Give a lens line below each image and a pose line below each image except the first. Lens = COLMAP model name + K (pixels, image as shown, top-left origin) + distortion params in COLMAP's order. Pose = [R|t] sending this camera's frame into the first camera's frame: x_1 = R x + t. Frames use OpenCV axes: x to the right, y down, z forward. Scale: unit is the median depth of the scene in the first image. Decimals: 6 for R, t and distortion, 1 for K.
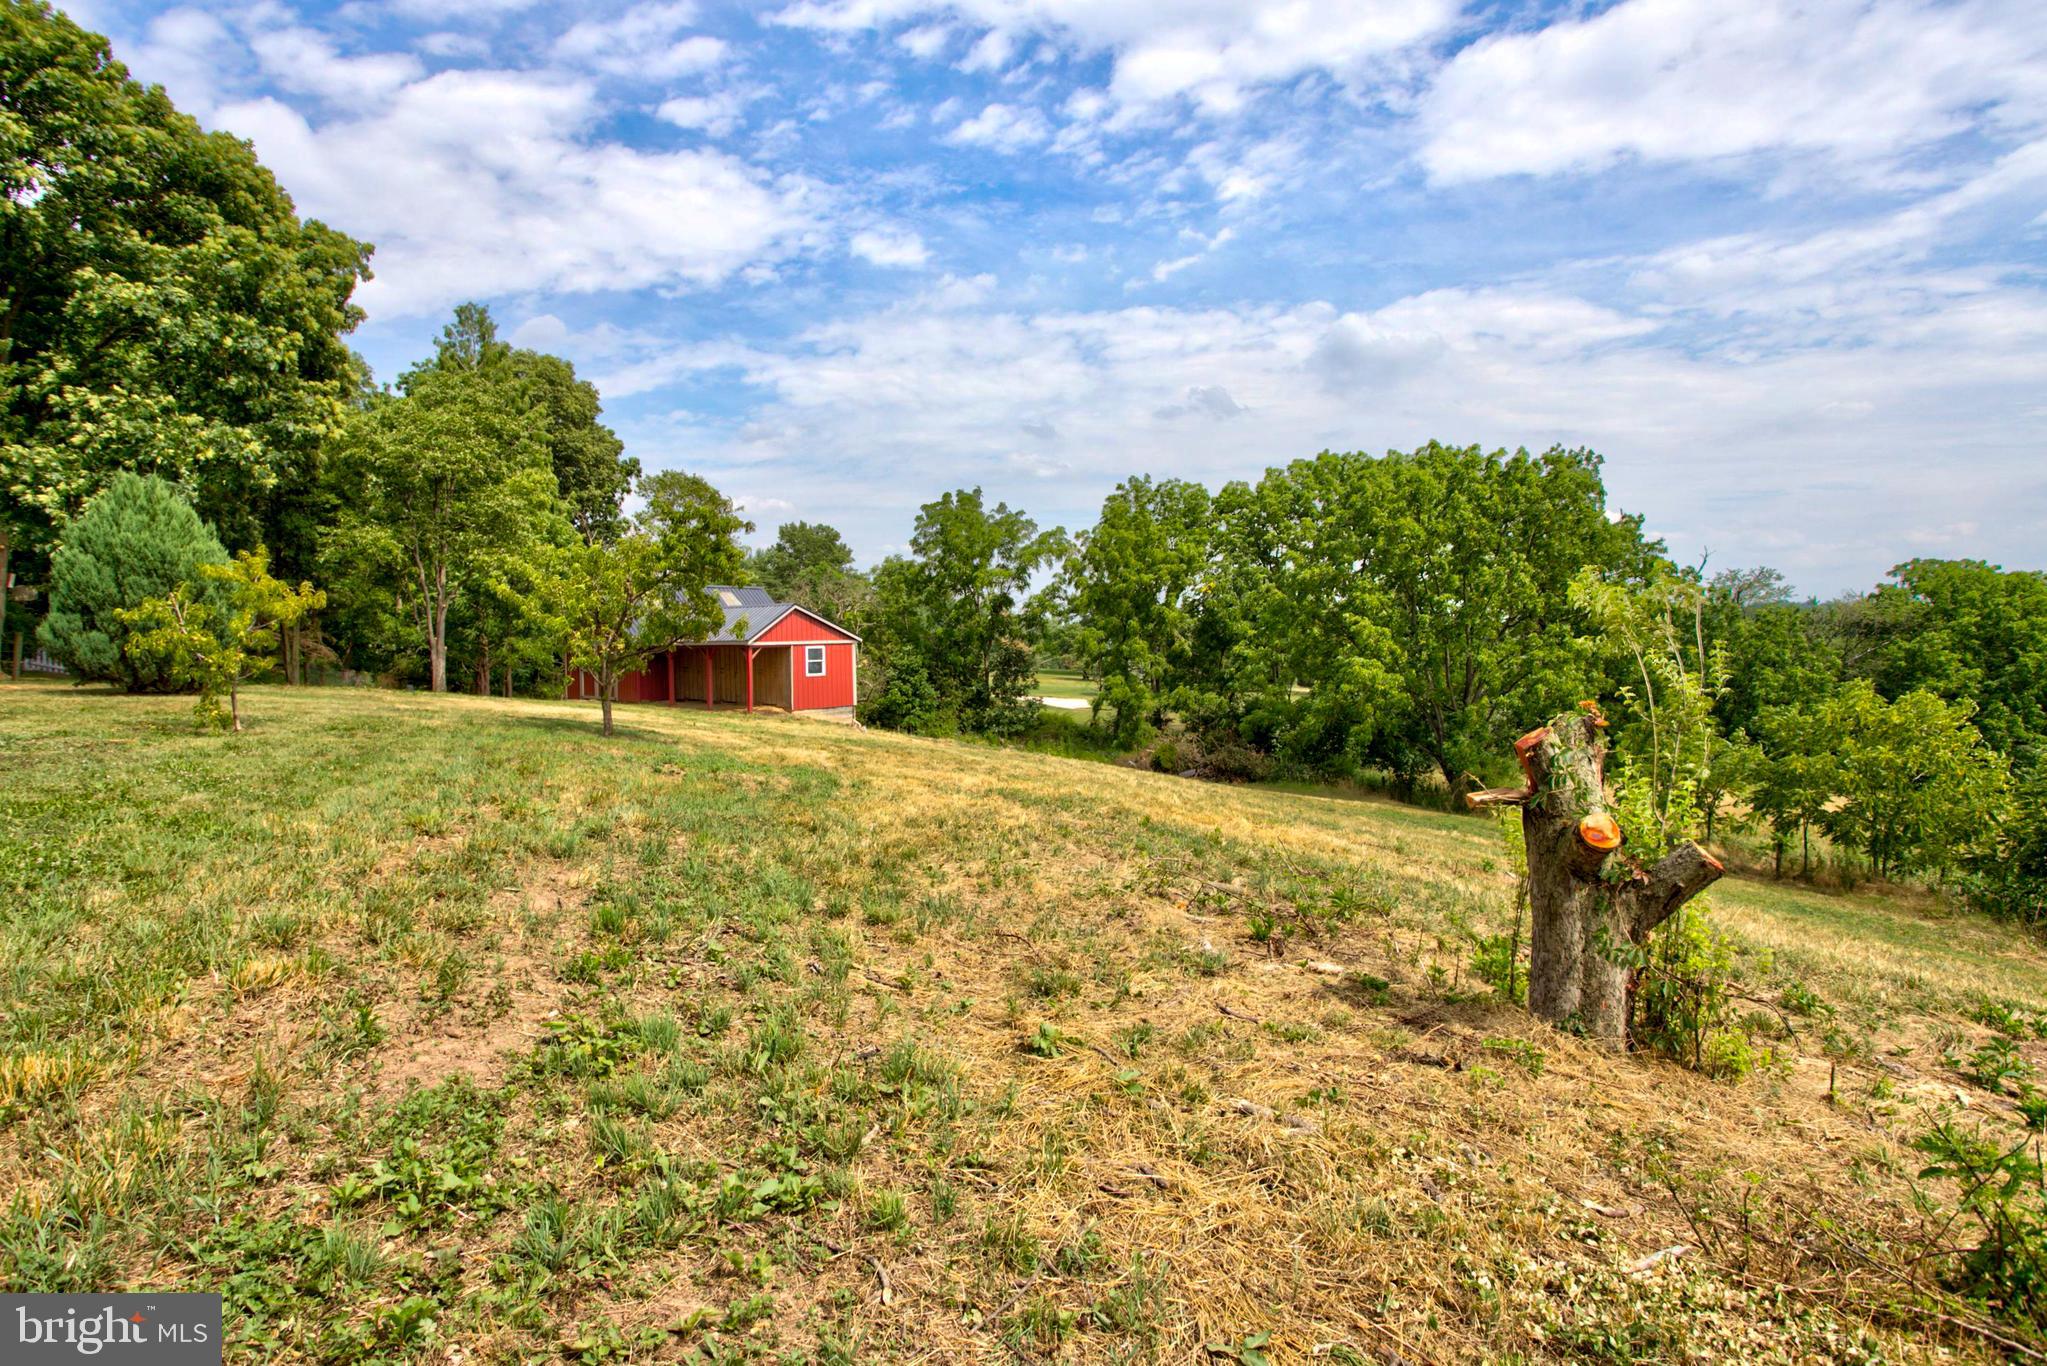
lens RADIAL K [[1043.3, 0, 1023.5], [0, 1043.3, 683.0], [0, 0, 1]] dist [-0.019019, -0.000042]
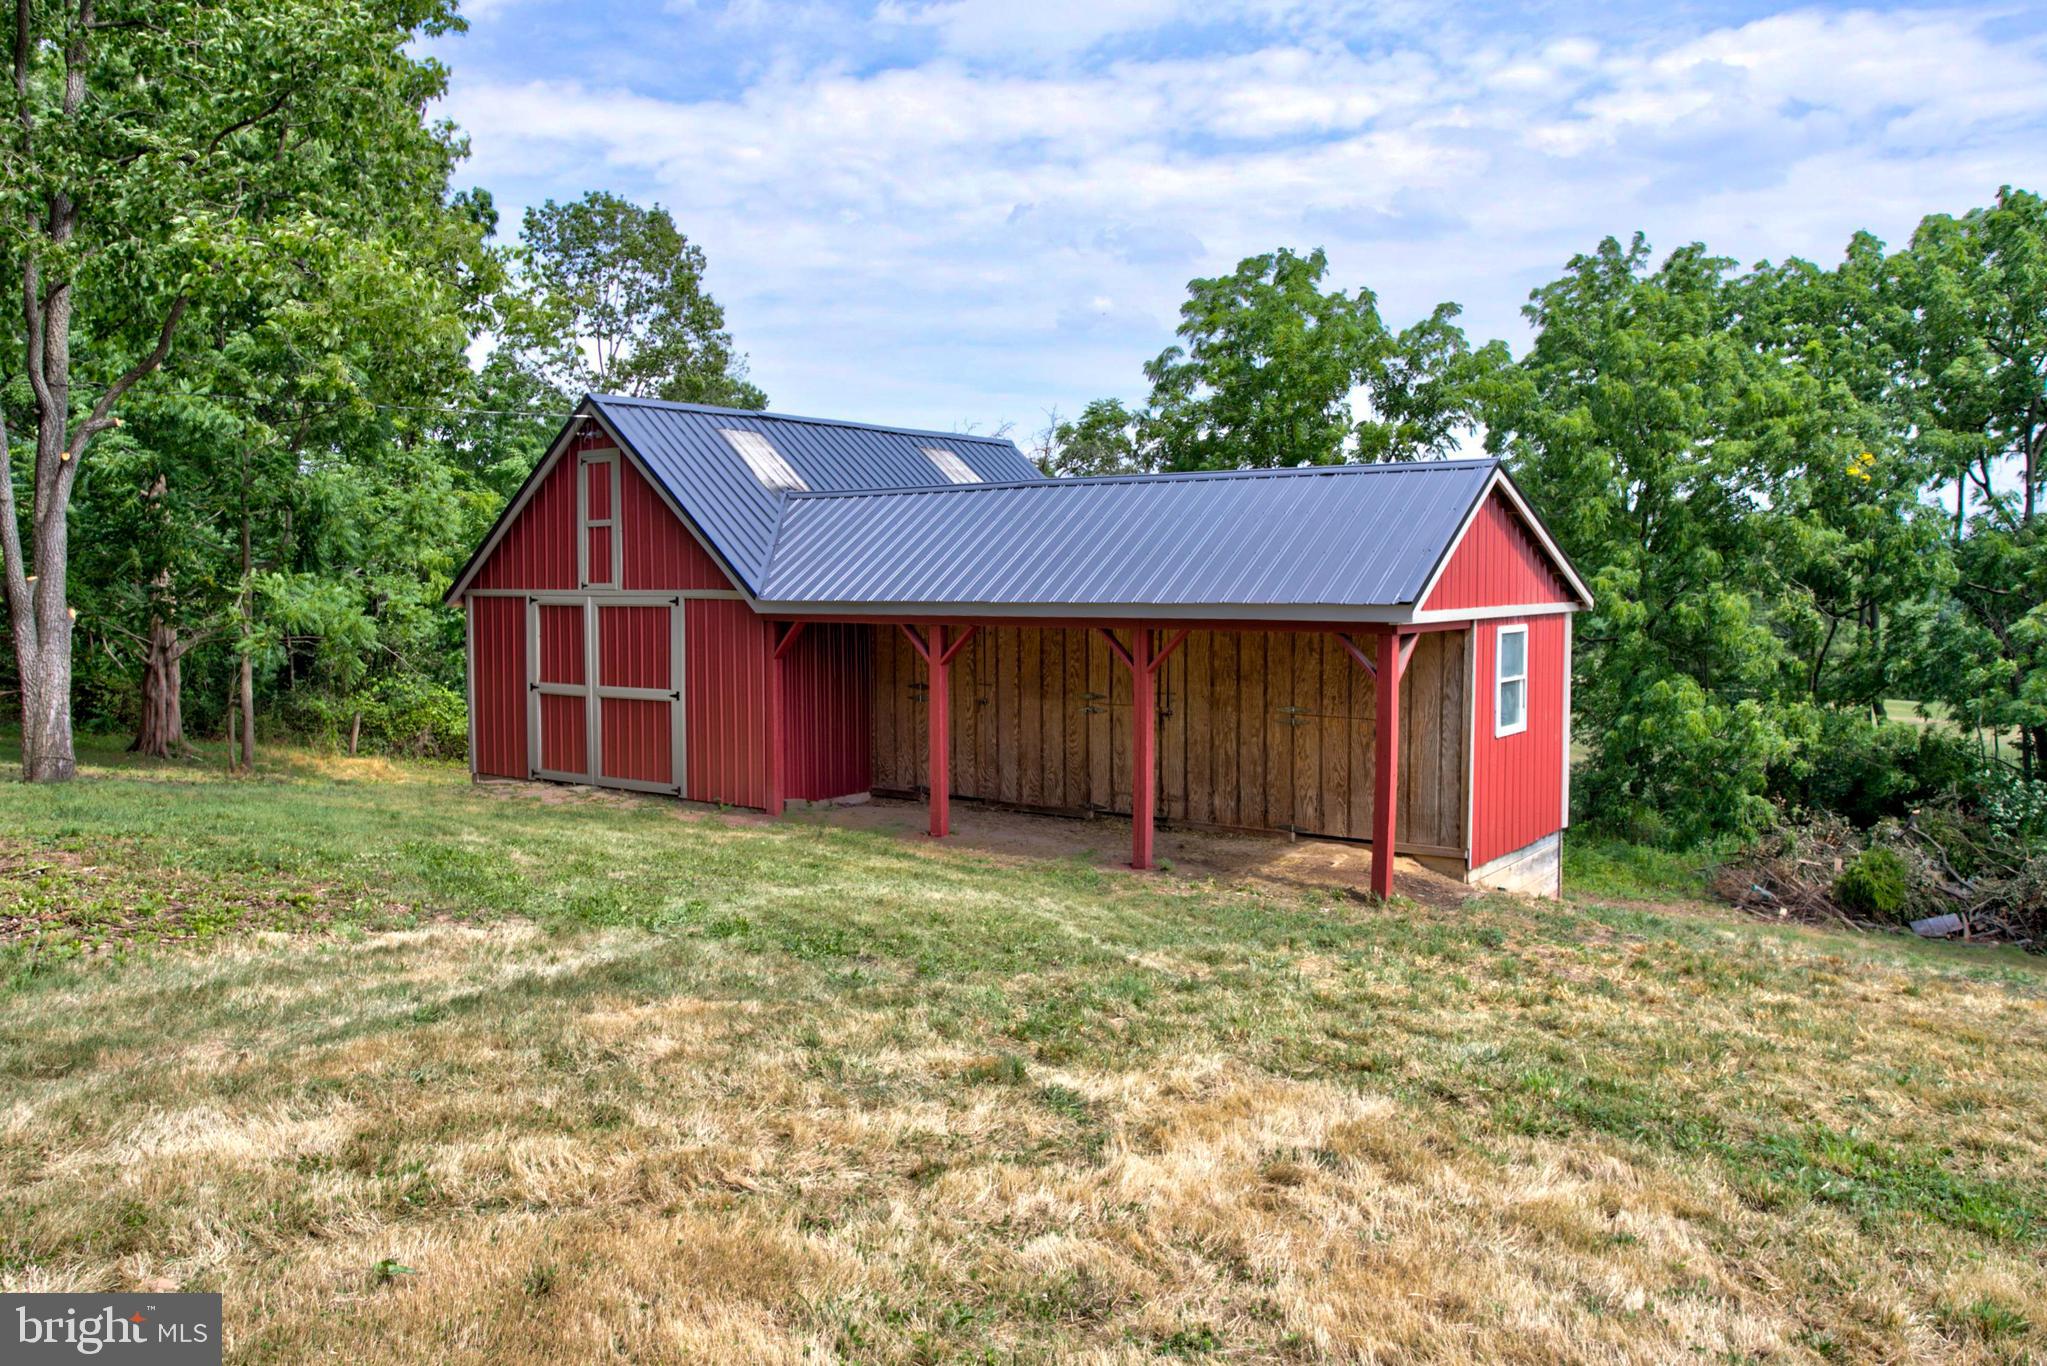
lens RADIAL K [[1485.4, 0, 1023.5], [0, 1485.4, 683.0], [0, 0, 1]] dist [-0.002755, -0.000588]
pose [[0.997853, 0.005944, 0.065227, -0.322788], [-0.007674, 0.999625, 0.026301, -0.025919], [-0.065046, -0.026745, 0.997524, 0.575981]]
